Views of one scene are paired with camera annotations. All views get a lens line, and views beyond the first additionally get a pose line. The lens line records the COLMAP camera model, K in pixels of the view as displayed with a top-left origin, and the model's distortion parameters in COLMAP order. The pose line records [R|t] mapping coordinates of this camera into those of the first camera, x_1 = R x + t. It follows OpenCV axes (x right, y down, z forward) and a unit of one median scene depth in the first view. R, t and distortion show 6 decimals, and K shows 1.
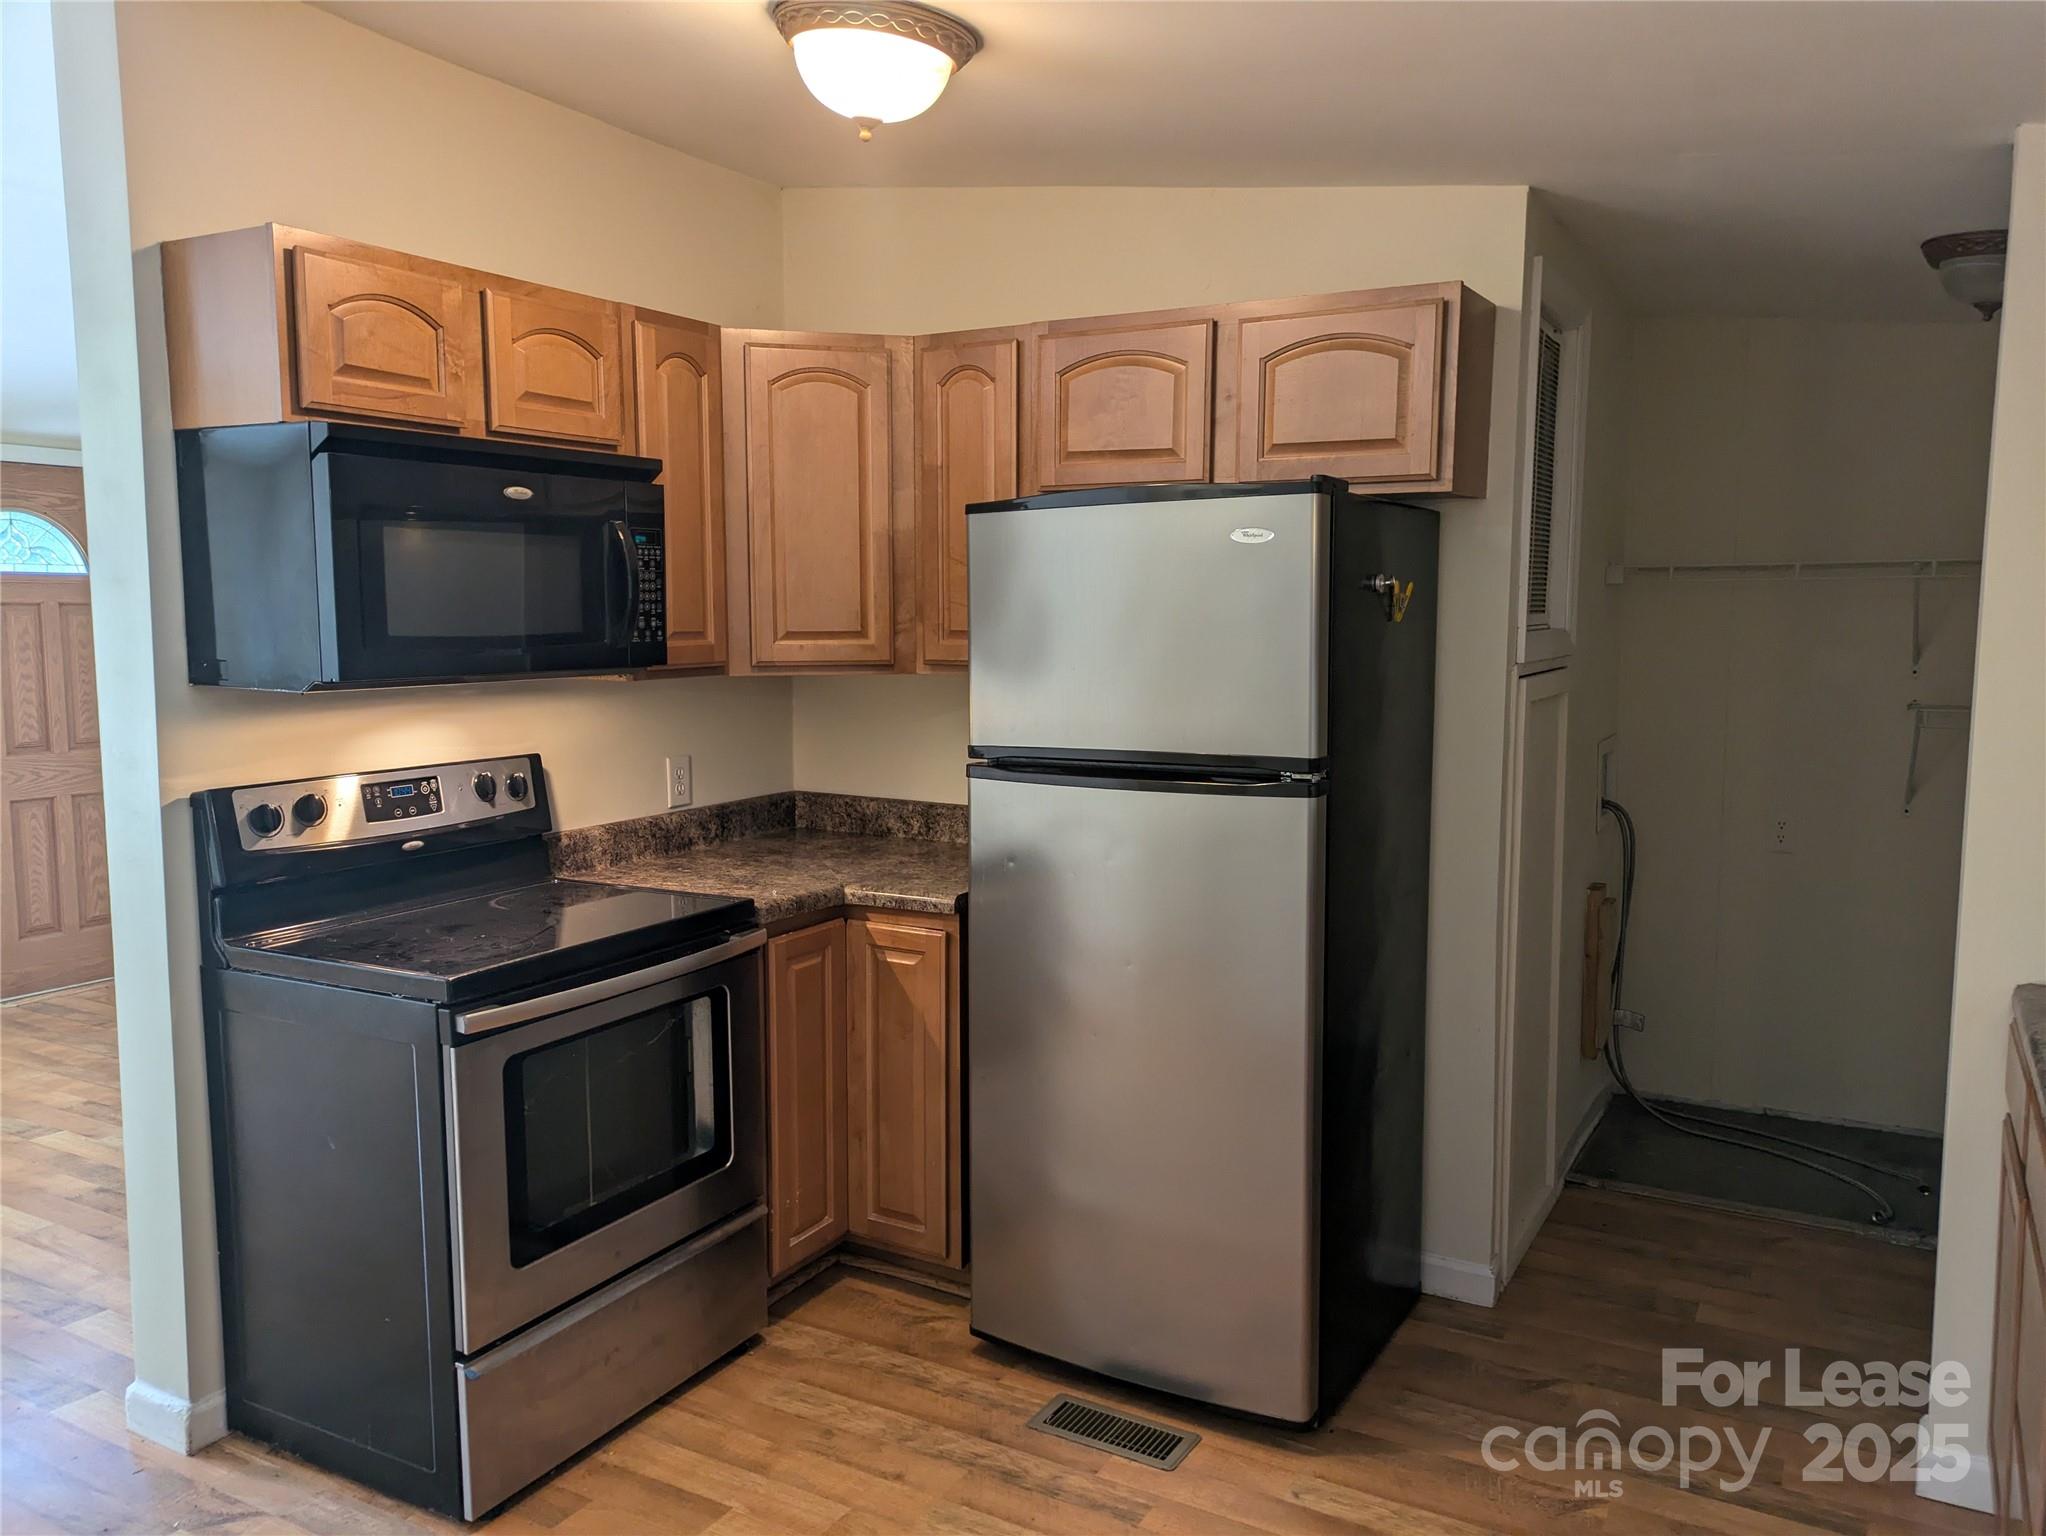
lens RADIAL K [[1516.2, 0, 1006.8], [0, 1516.2, 758.8], [0, 0, 1]] dist [0.053336, -0.032275]
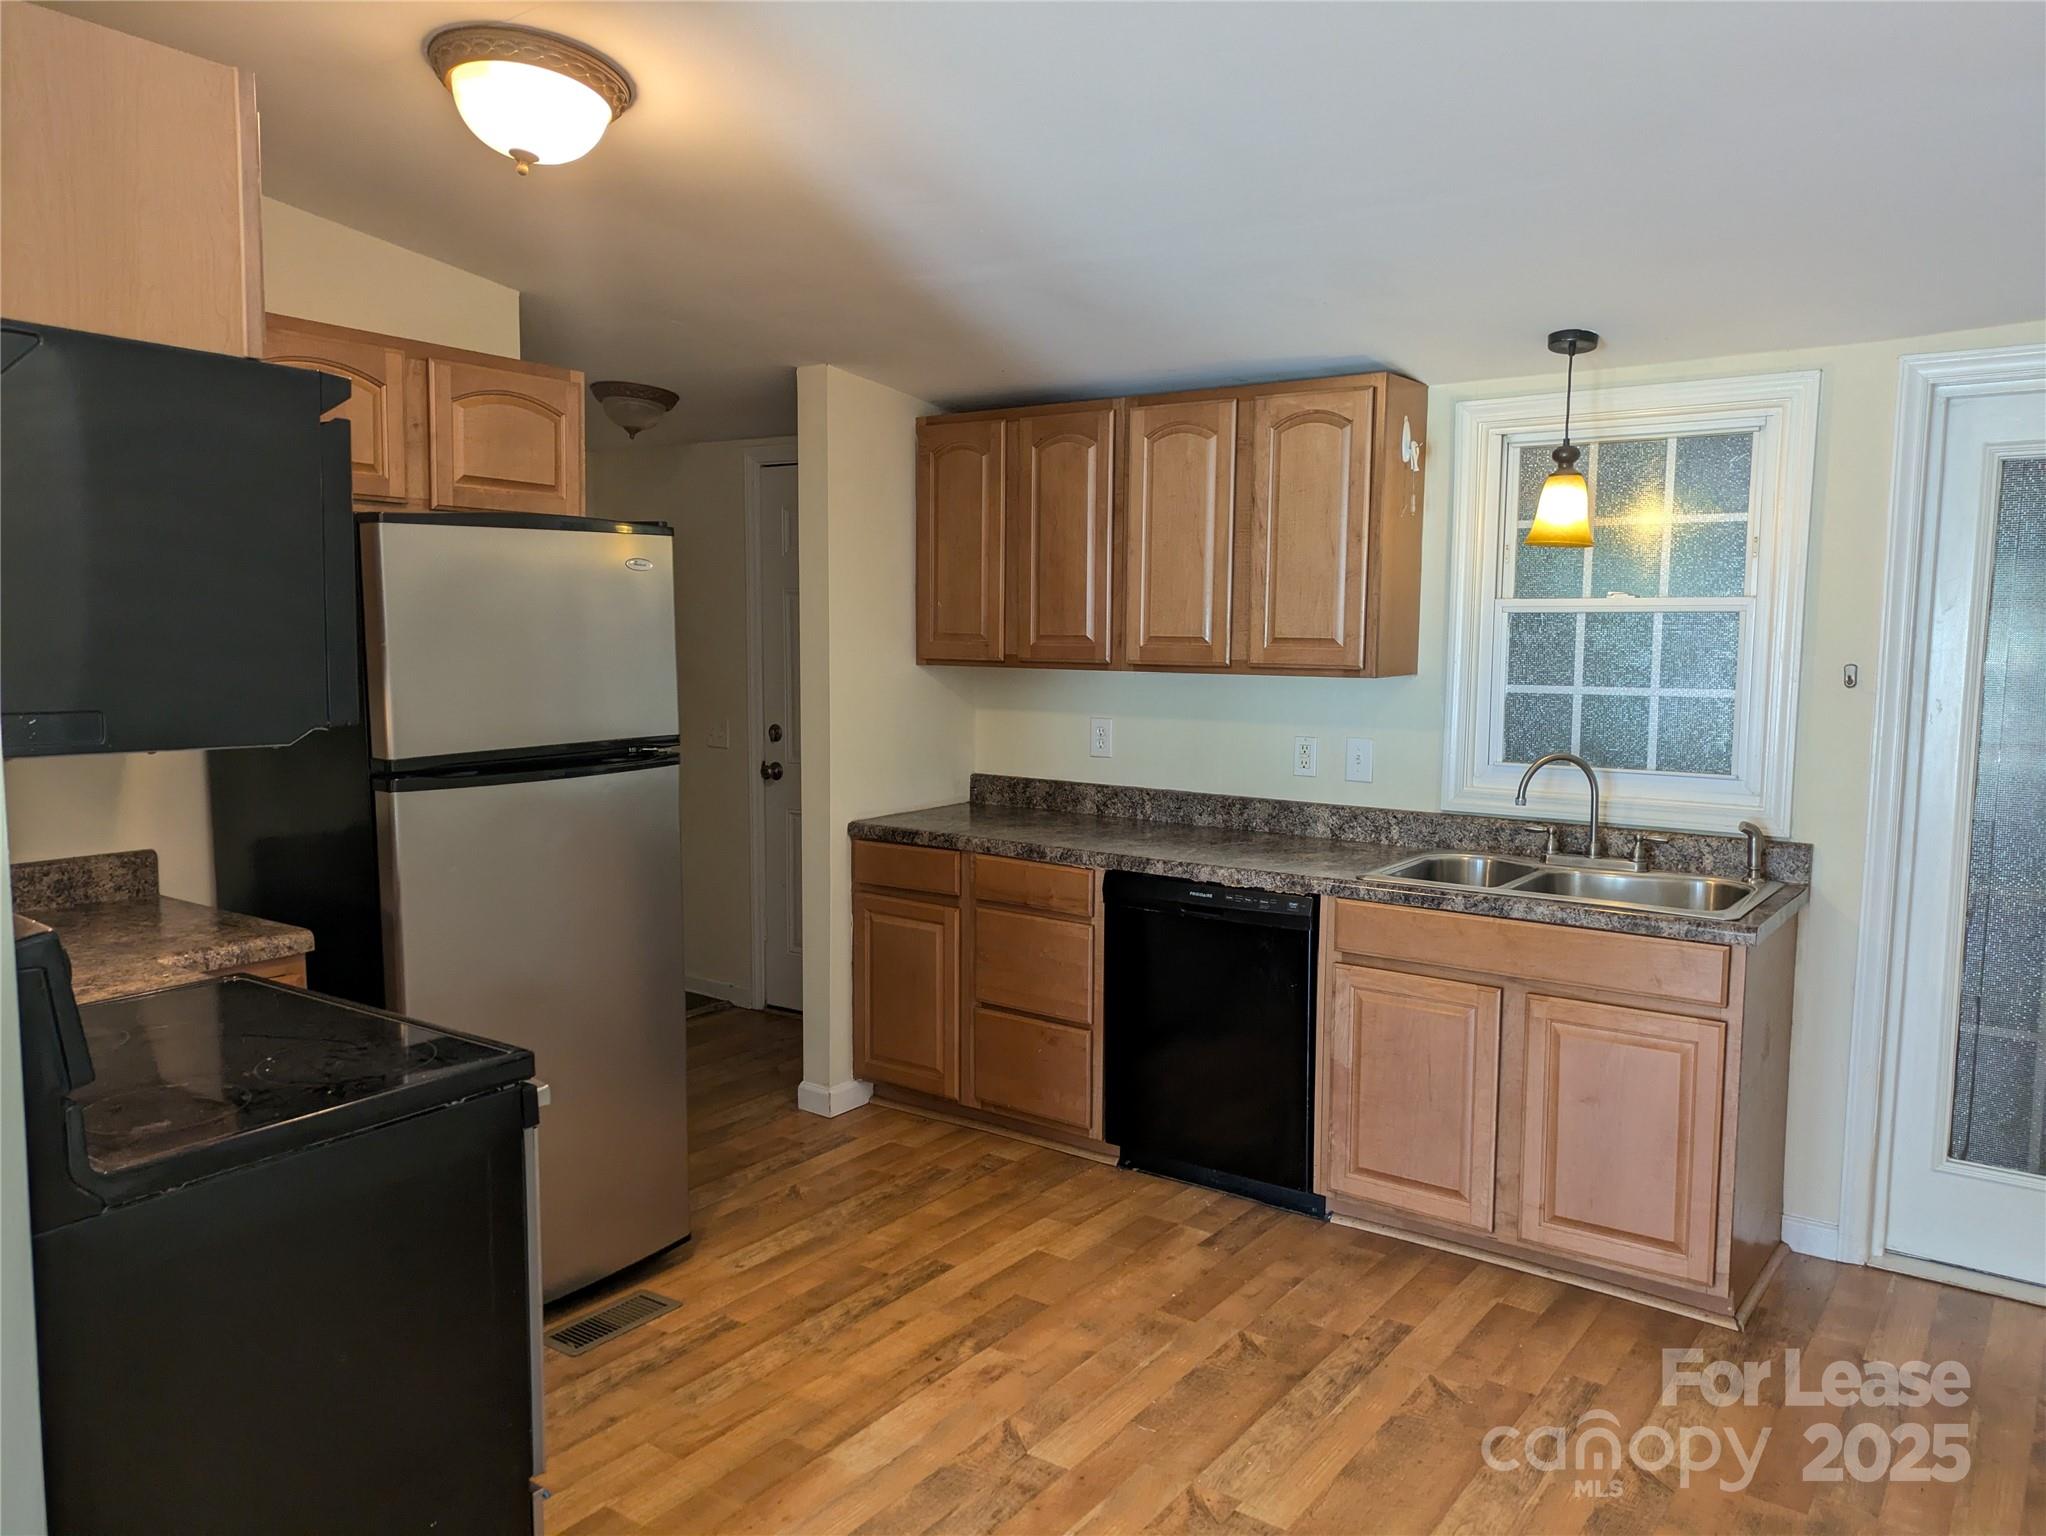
lens RADIAL K [[1516.2, 0, 1014.4], [0, 1516.2, 771.2], [0, 0, 1]] dist [0.053336, -0.032275]
pose [[0.093036, -0.100948, 0.990532, -1.080411], [0.089764, 0.991646, 0.092631, -0.065454], [-0.991608, 0.080296, 0.101320, 0.567472]]
